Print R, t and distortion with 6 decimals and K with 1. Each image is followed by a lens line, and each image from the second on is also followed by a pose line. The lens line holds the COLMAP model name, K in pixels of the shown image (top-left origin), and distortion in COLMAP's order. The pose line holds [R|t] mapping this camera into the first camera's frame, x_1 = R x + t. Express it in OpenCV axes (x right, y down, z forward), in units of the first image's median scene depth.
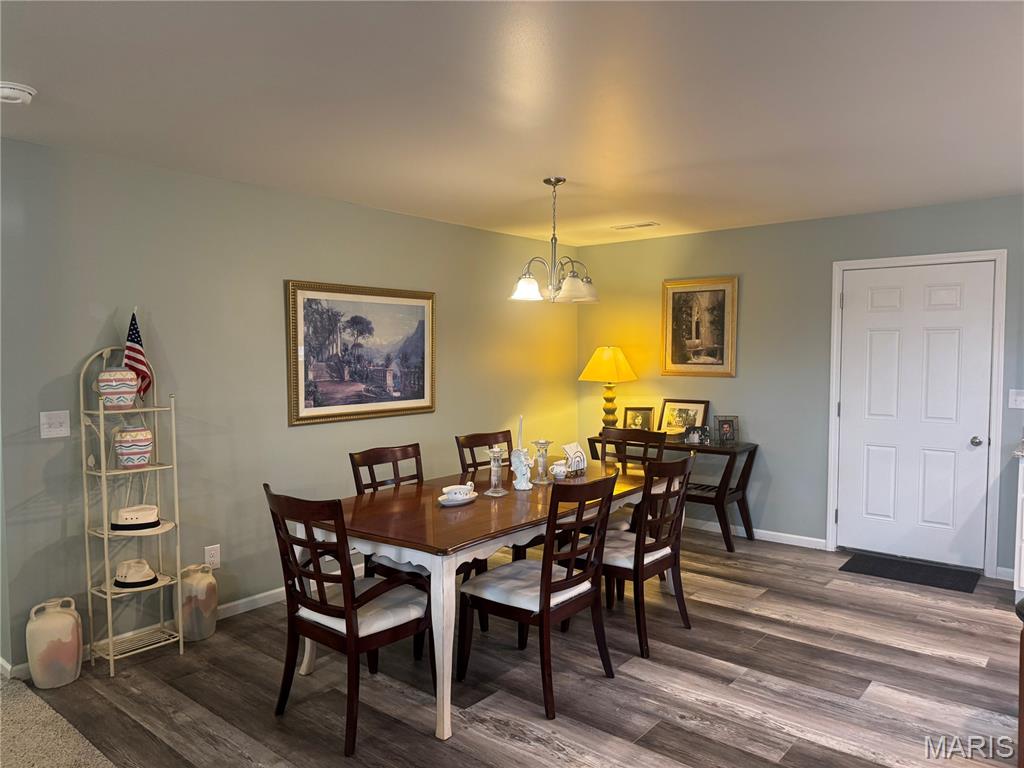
lens RADIAL K [[711.9, 0, 512.0], [0, 711.9, 384.0], [0, 0, 1]] dist [0.154117, -0.245477]
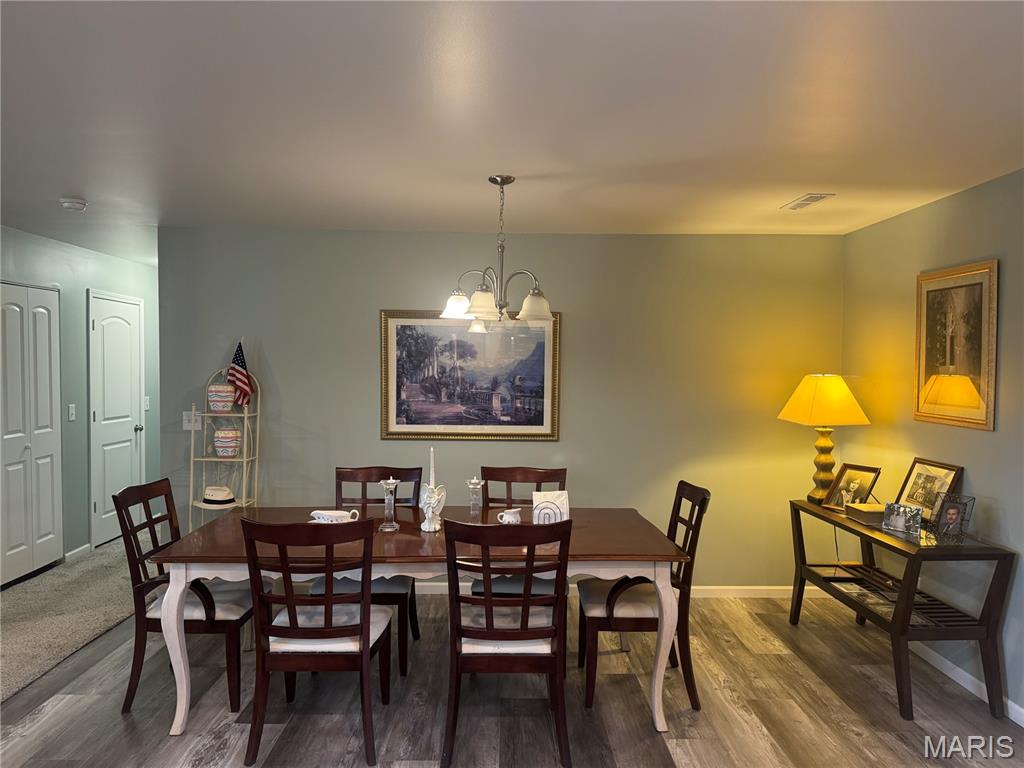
lens RADIAL K [[711.9, 0, 512.0], [0, 711.9, 384.0], [0, 0, 1]] dist [0.154117, -0.245477]
pose [[0.647579, 0.029937, -0.761410, 0.625465], [-0.051128, 0.998683, -0.004217, -0.031143], [0.760281, 0.041660, 0.648257, 0.398961]]
